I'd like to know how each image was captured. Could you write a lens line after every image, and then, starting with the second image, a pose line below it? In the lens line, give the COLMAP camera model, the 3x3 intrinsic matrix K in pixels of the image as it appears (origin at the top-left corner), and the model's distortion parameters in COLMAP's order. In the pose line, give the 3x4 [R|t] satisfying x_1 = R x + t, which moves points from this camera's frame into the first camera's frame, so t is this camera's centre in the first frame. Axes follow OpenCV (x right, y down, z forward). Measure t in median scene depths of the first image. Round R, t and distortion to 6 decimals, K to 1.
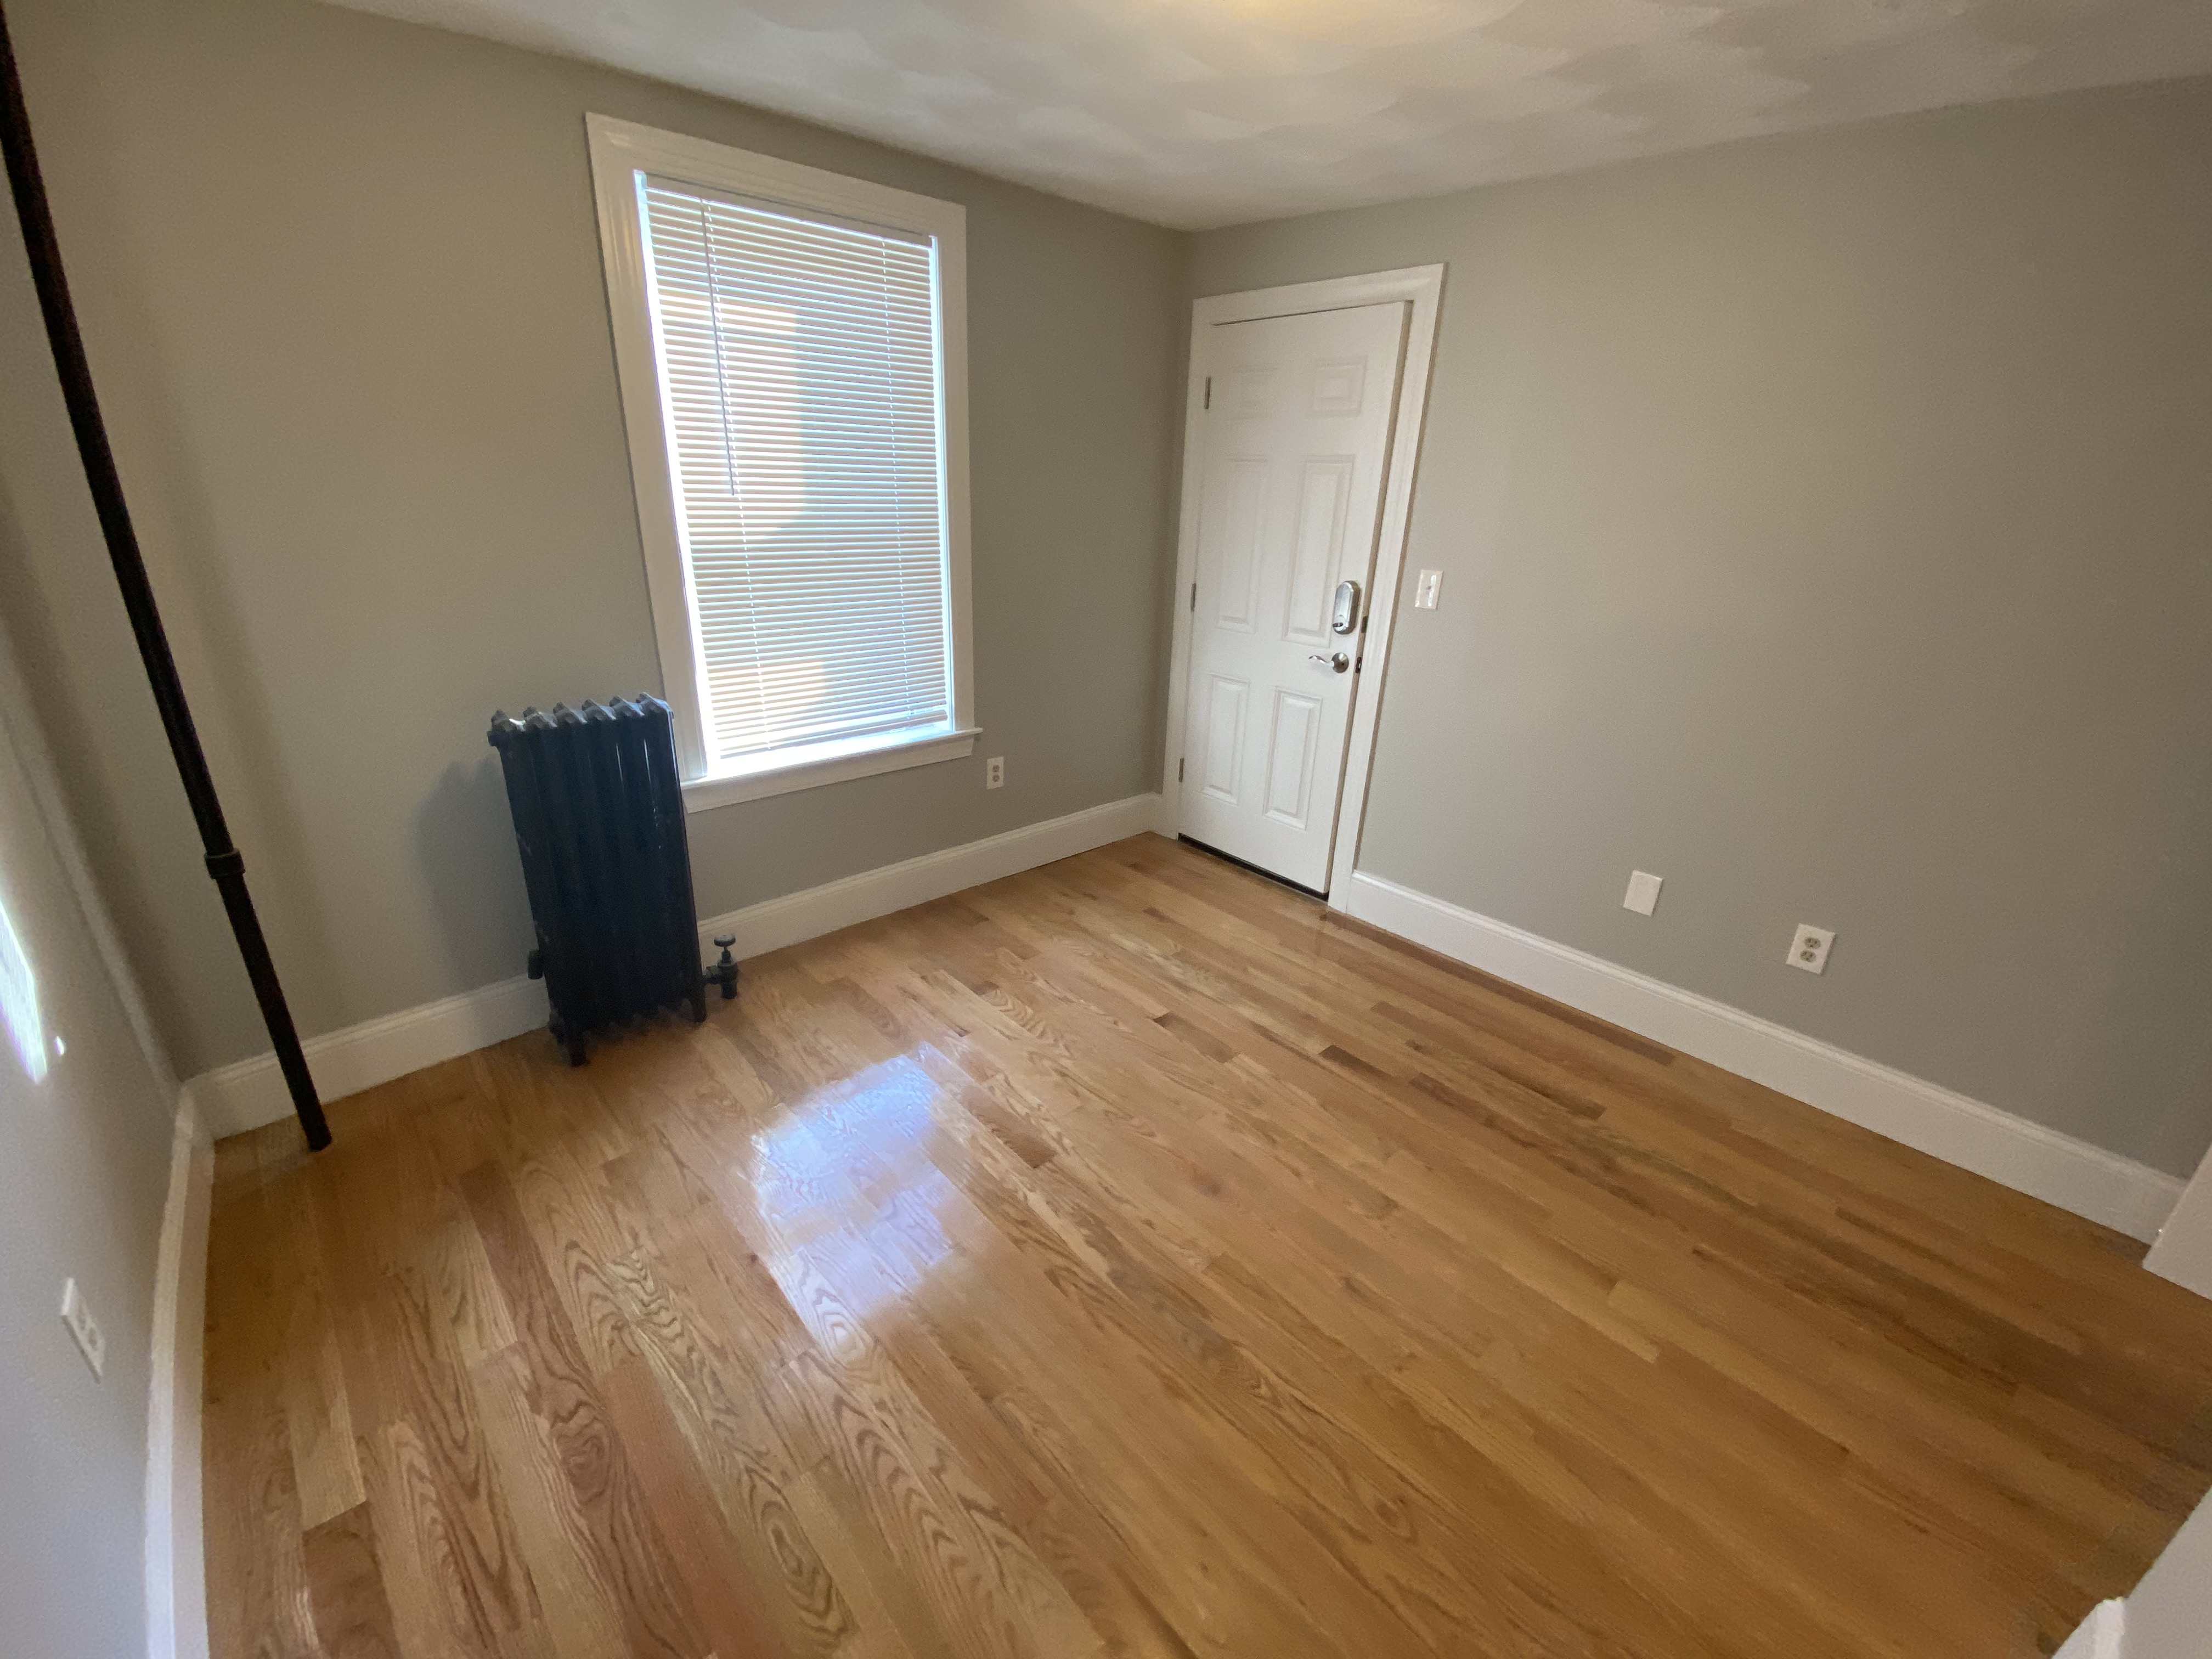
lens RADIAL K [[895.9, 0, 1108.6], [0, 895.9, 826.2], [0, 0, 1]] dist [0.033524, -0.027698]
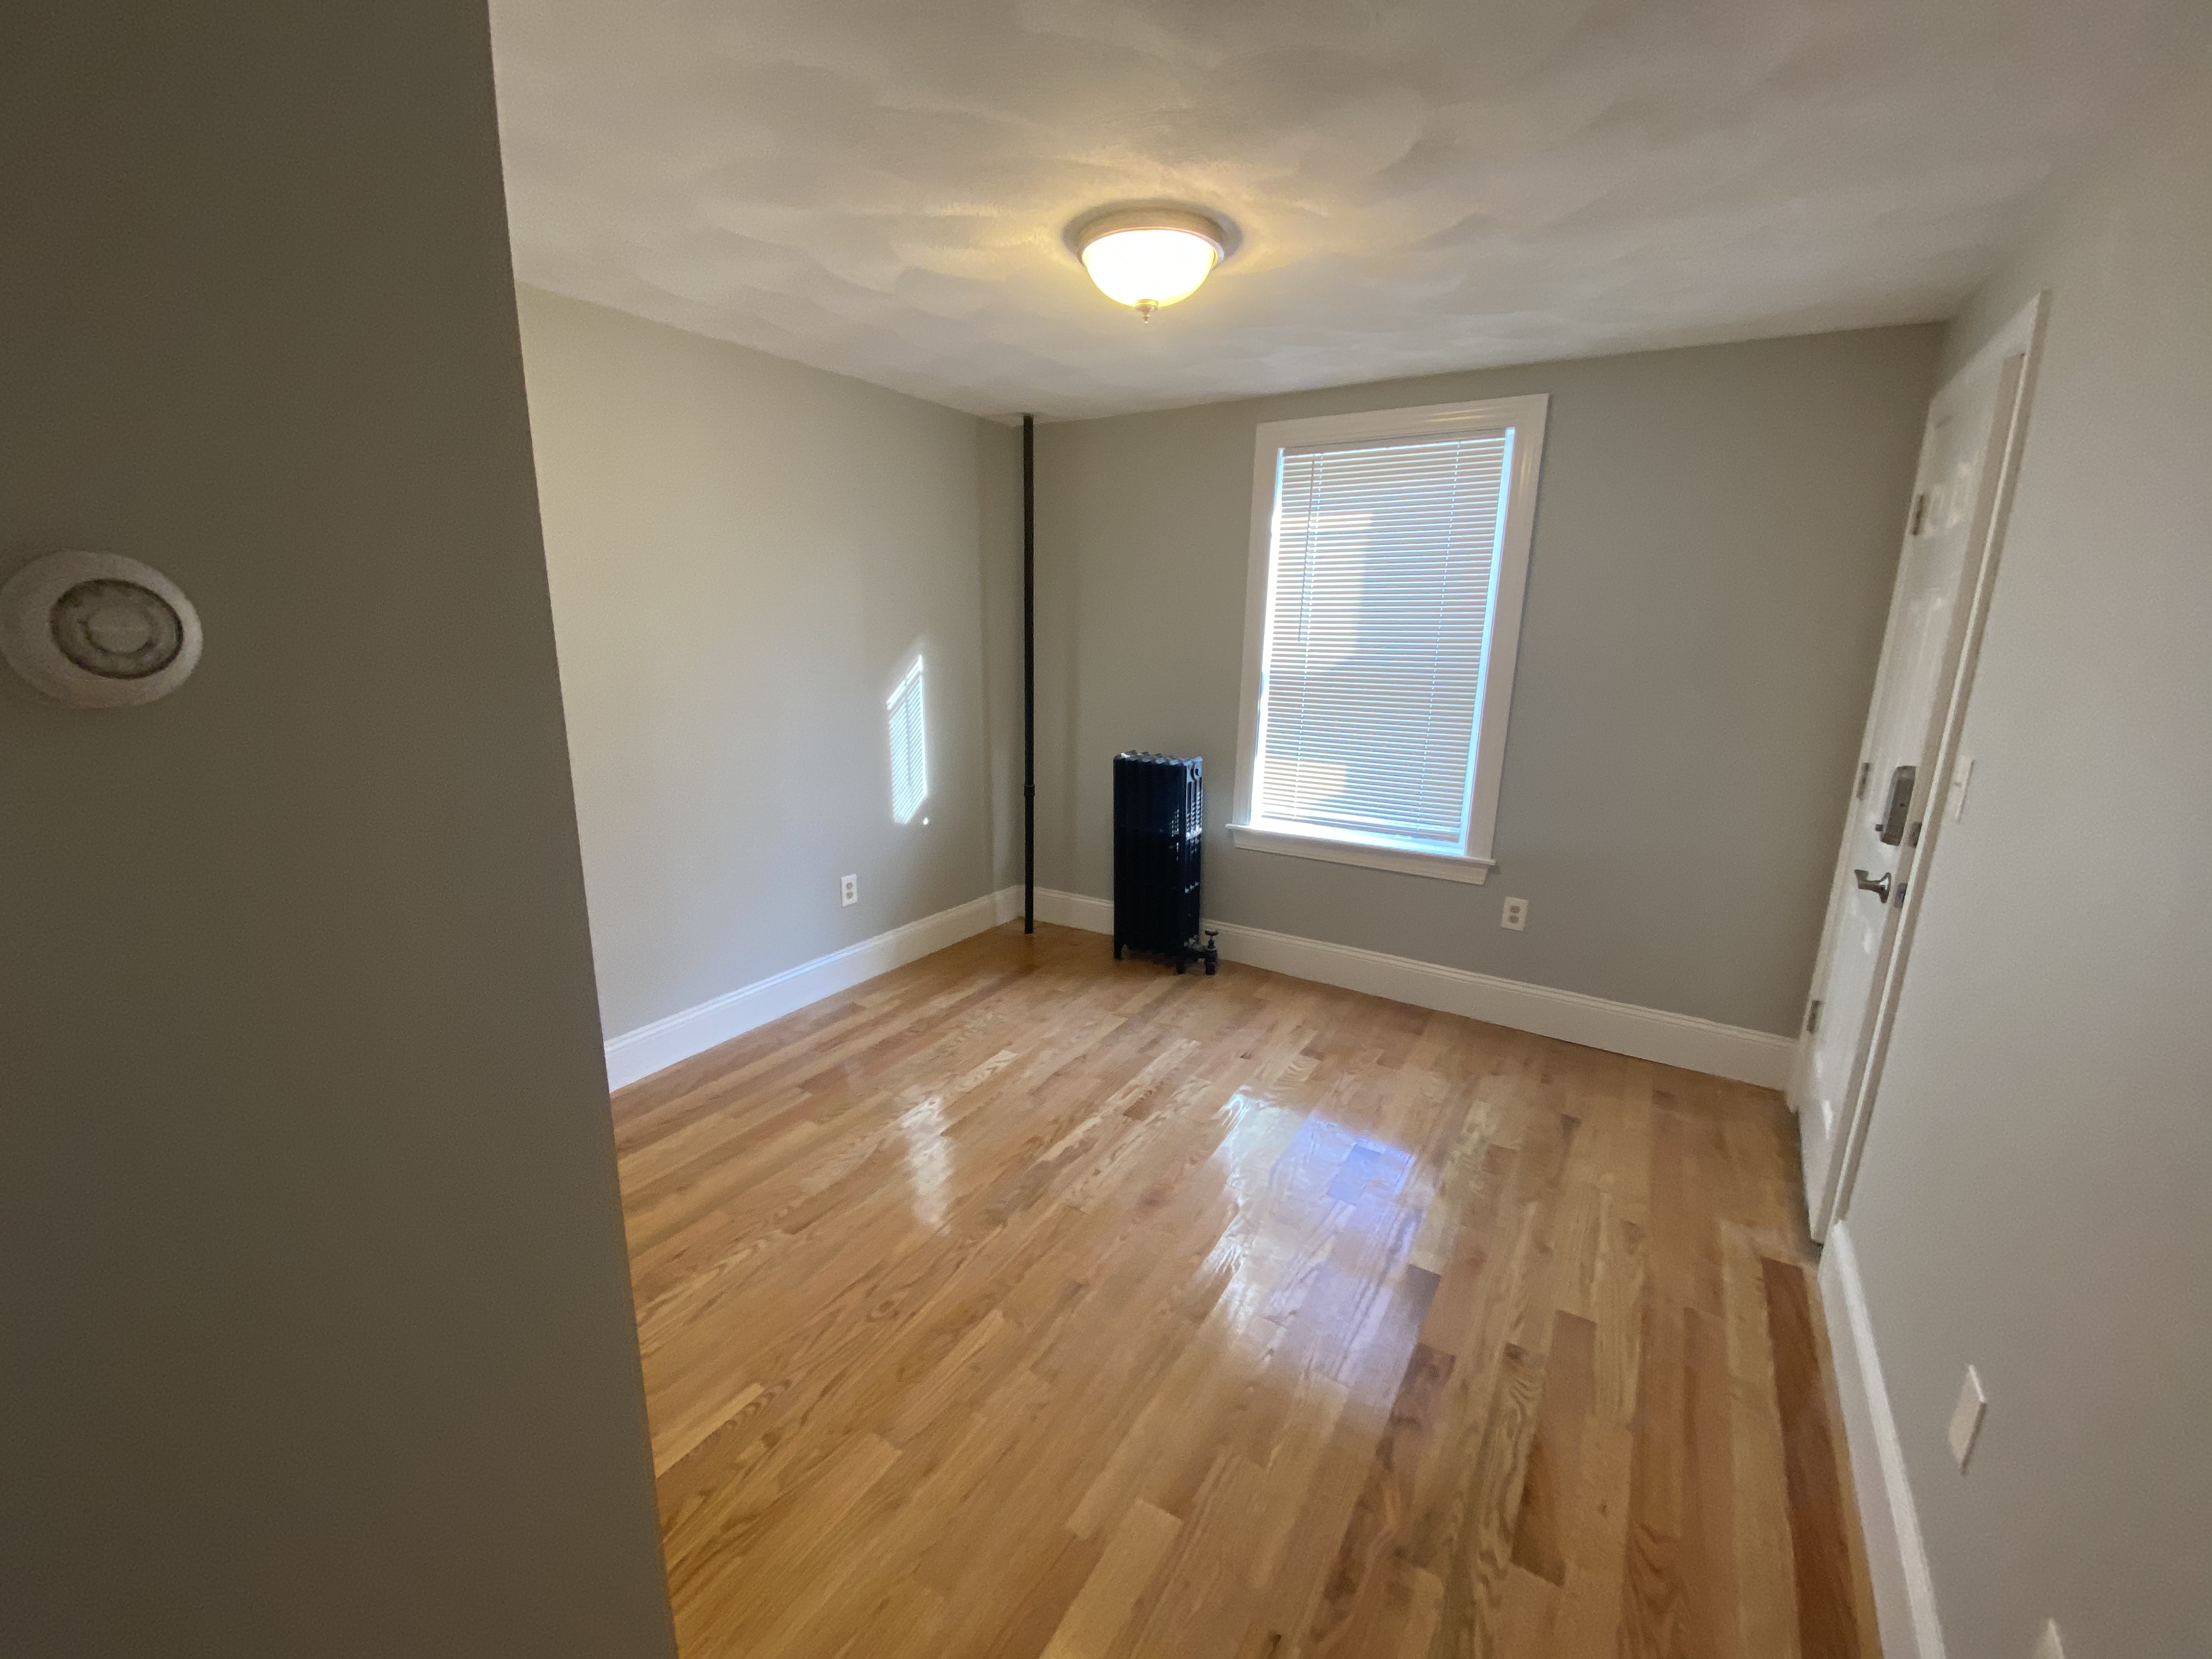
lens RADIAL K [[898.8, 0, 1108.0], [0, 898.8, 826.5], [0, 0, 1]] dist [0.039584, -0.027560]
pose [[0.261609, 0.188156, -0.946656, 0.973916], [-0.356815, 0.930183, 0.086275, -0.108649], [0.896796, 0.315211, 0.310481, 0.386254]]
